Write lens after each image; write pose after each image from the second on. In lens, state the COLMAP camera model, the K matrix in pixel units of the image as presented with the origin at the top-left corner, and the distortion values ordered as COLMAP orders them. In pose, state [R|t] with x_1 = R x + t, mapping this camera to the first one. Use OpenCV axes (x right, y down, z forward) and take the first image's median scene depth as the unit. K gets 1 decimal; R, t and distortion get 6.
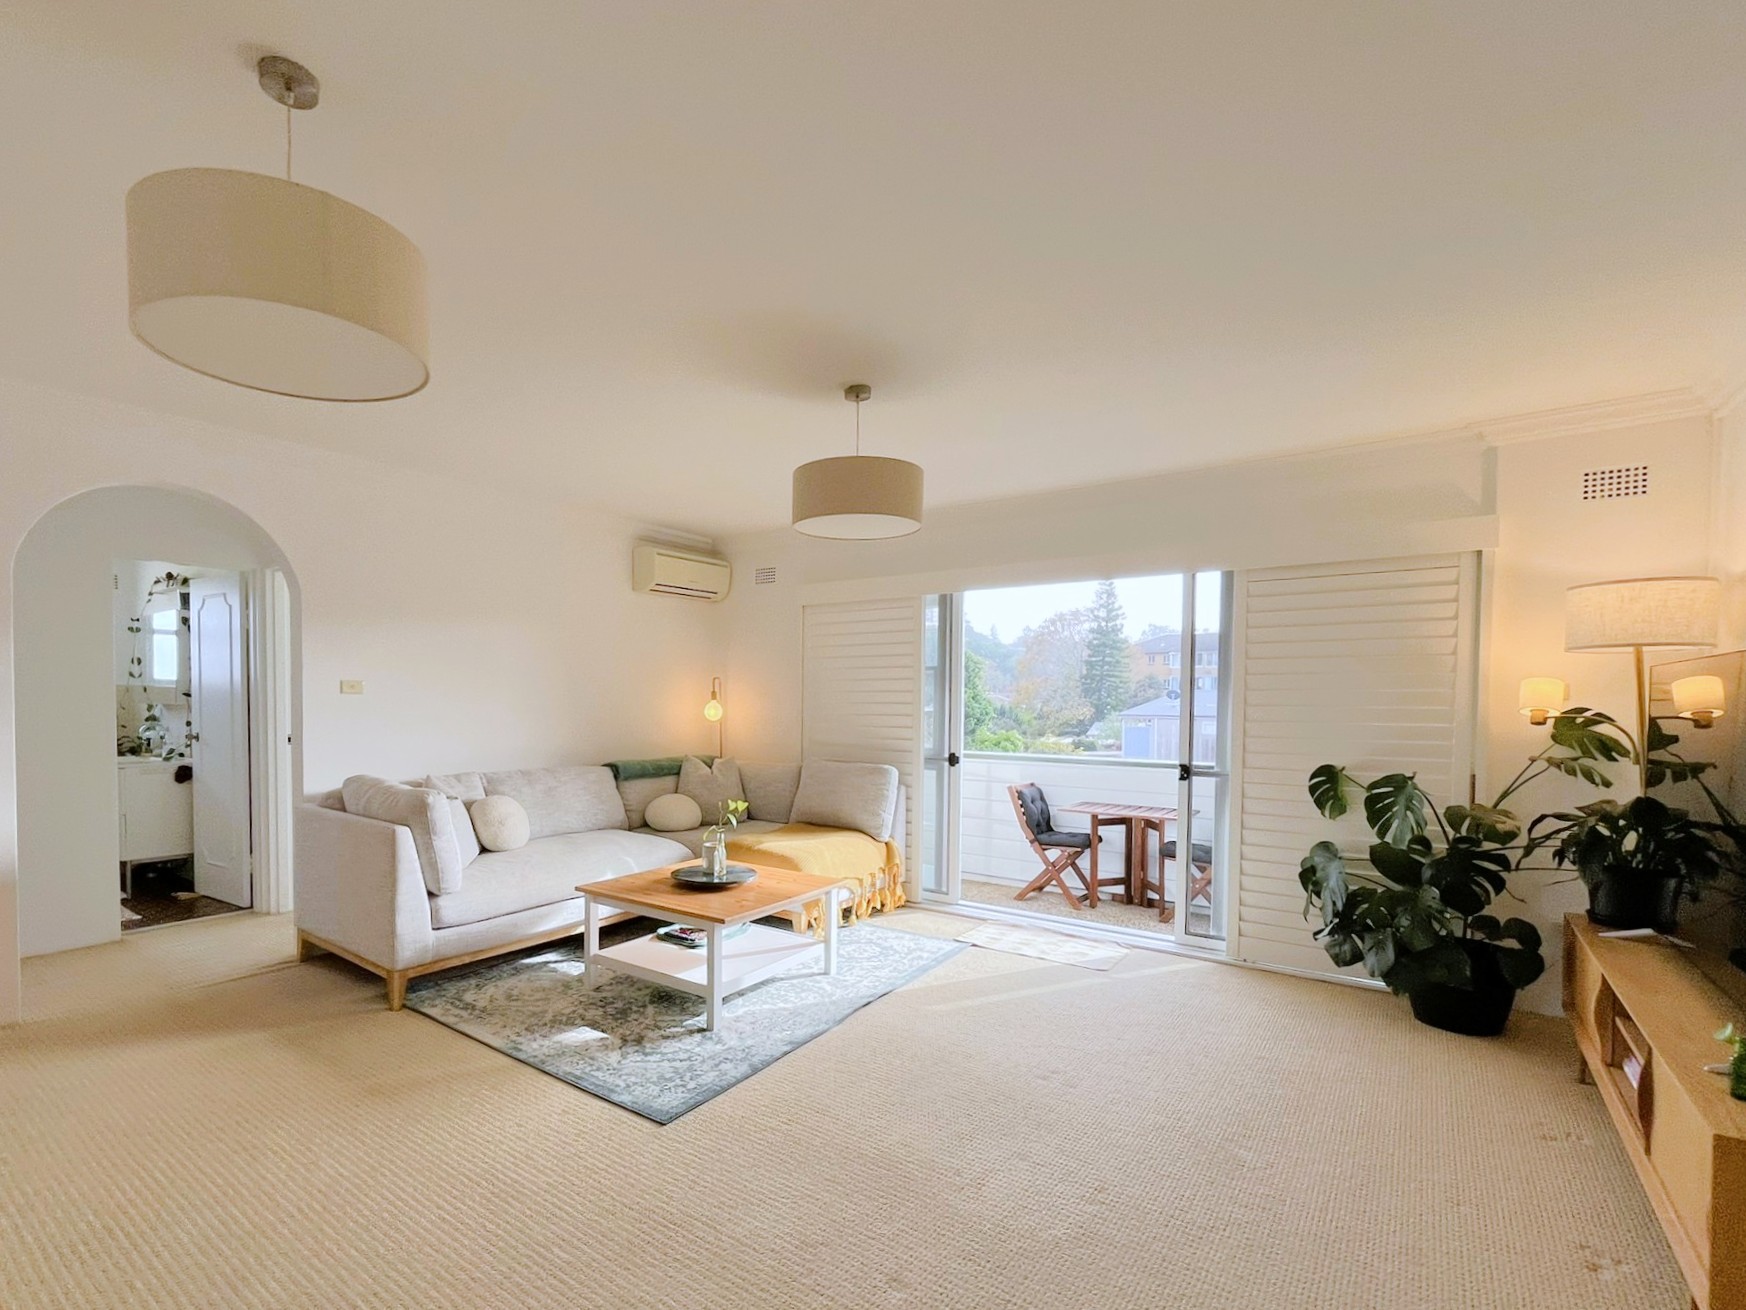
lens RADIAL K [[830.1, 0, 796.7], [0, 830.1, 728.5], [0, 0, 1]] dist [0.003071, -0.000414]
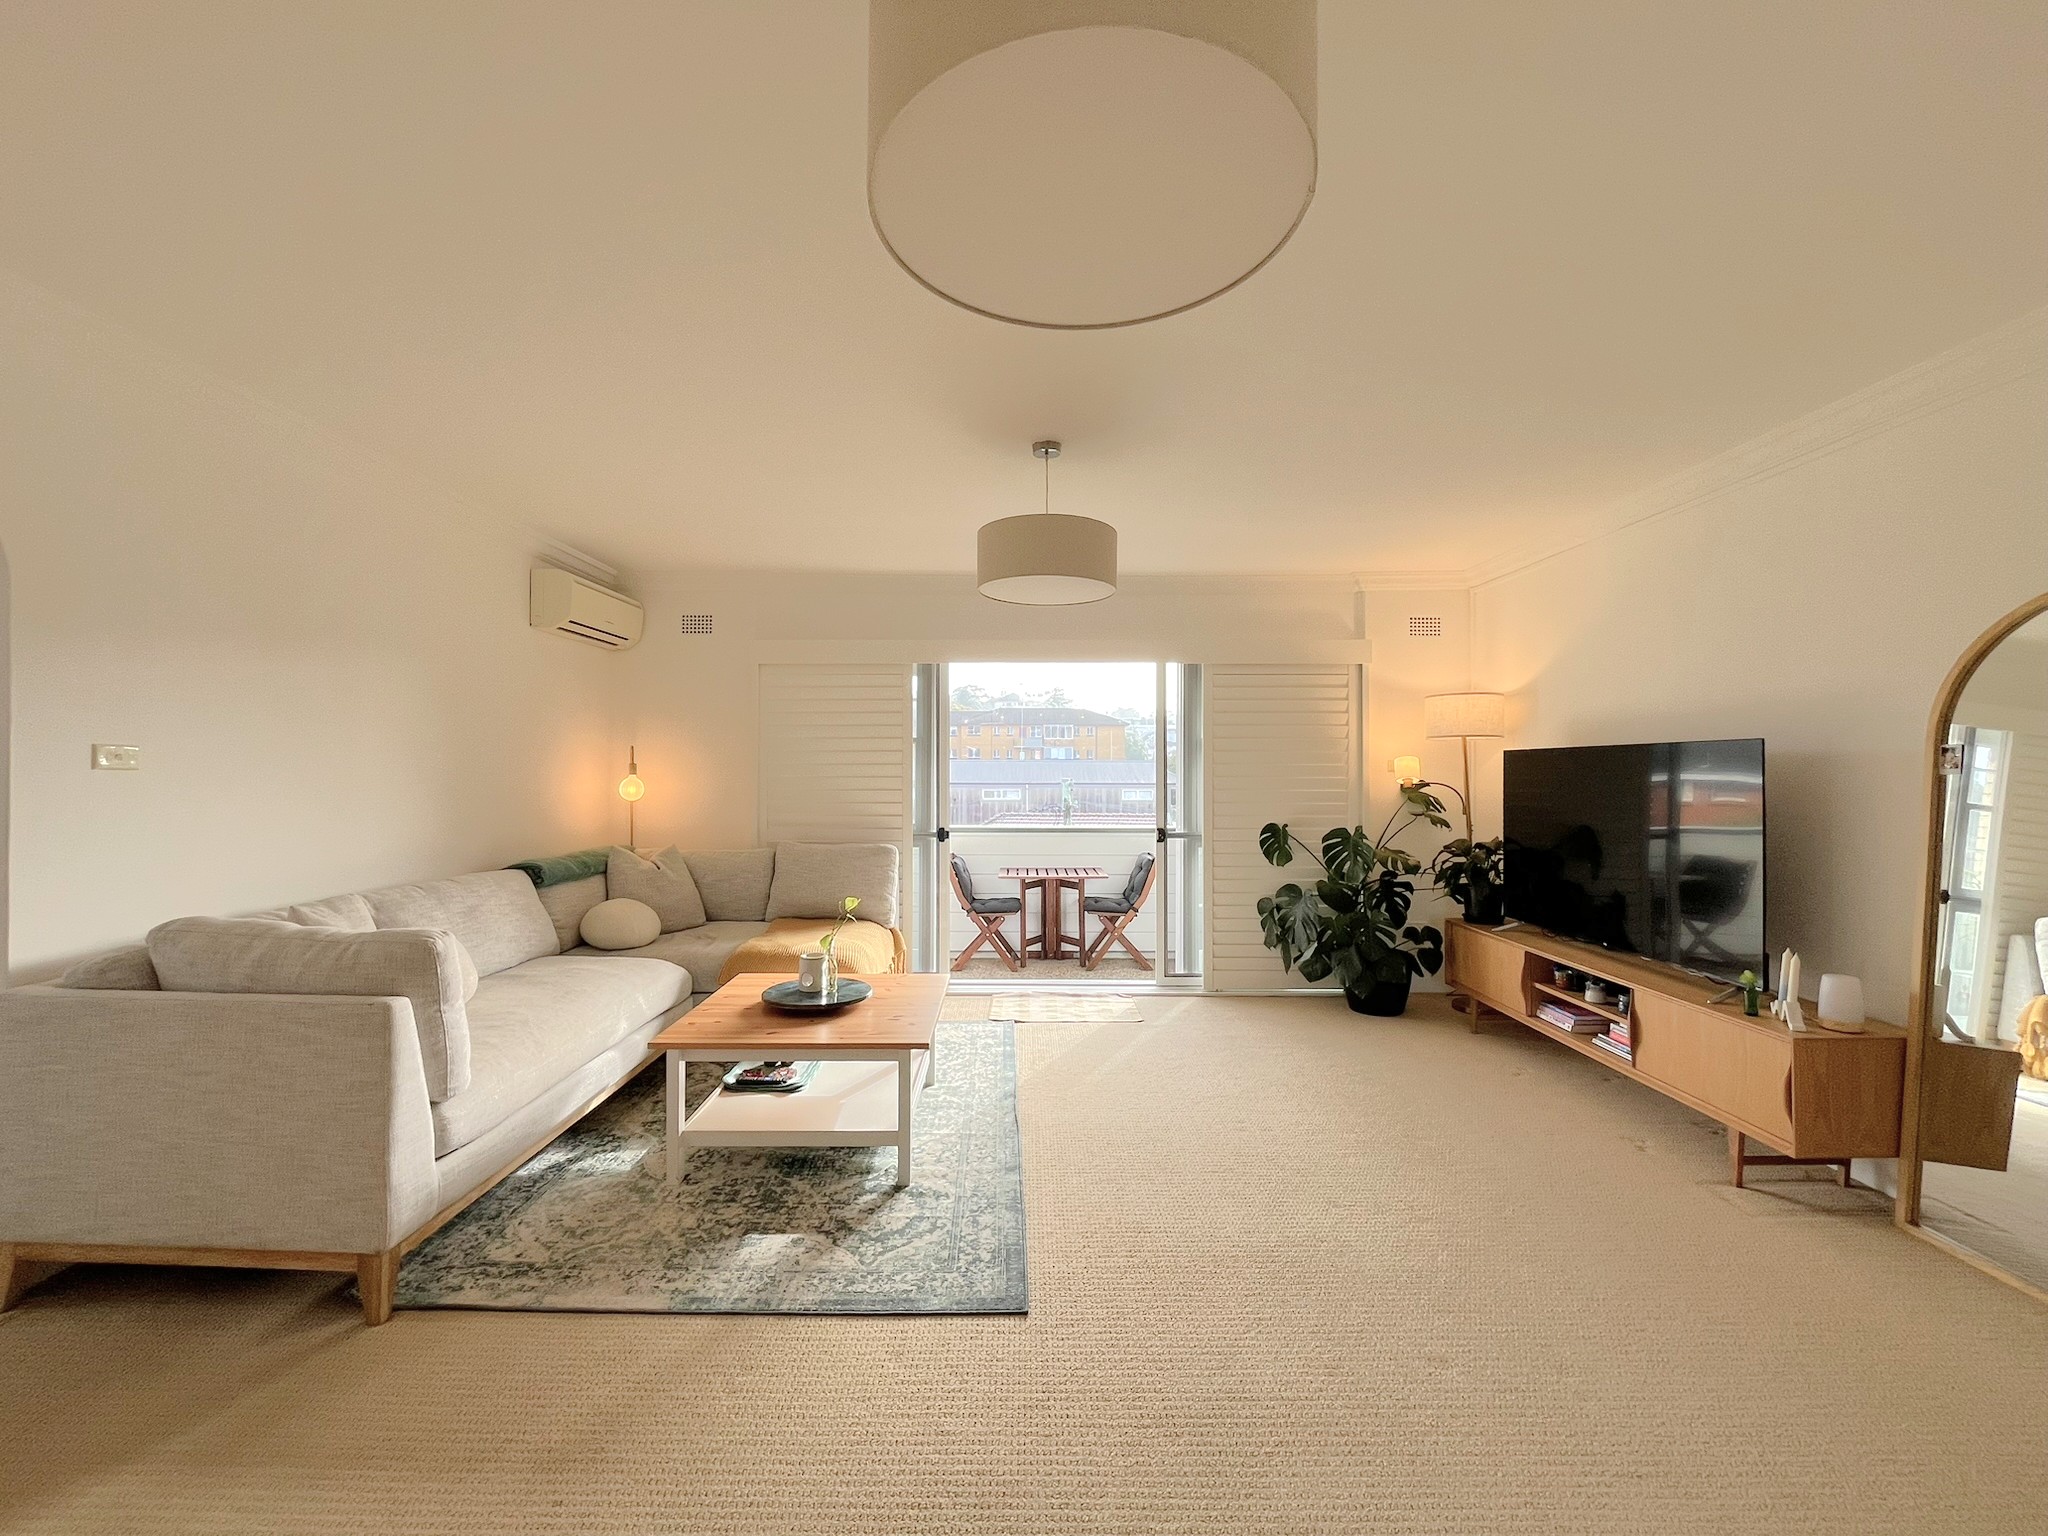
lens RADIAL K [[820.2, 0, 1012.1], [0, 820.2, 769.6], [0, 0, 1]] dist [-0.004209, -0.000238]
pose [[0.793831, -0.003388, 0.608128, -0.400286], [0.023797, 0.999392, -0.025496, -0.014223], [-0.607672, 0.034711, 0.793429, 0.229453]]
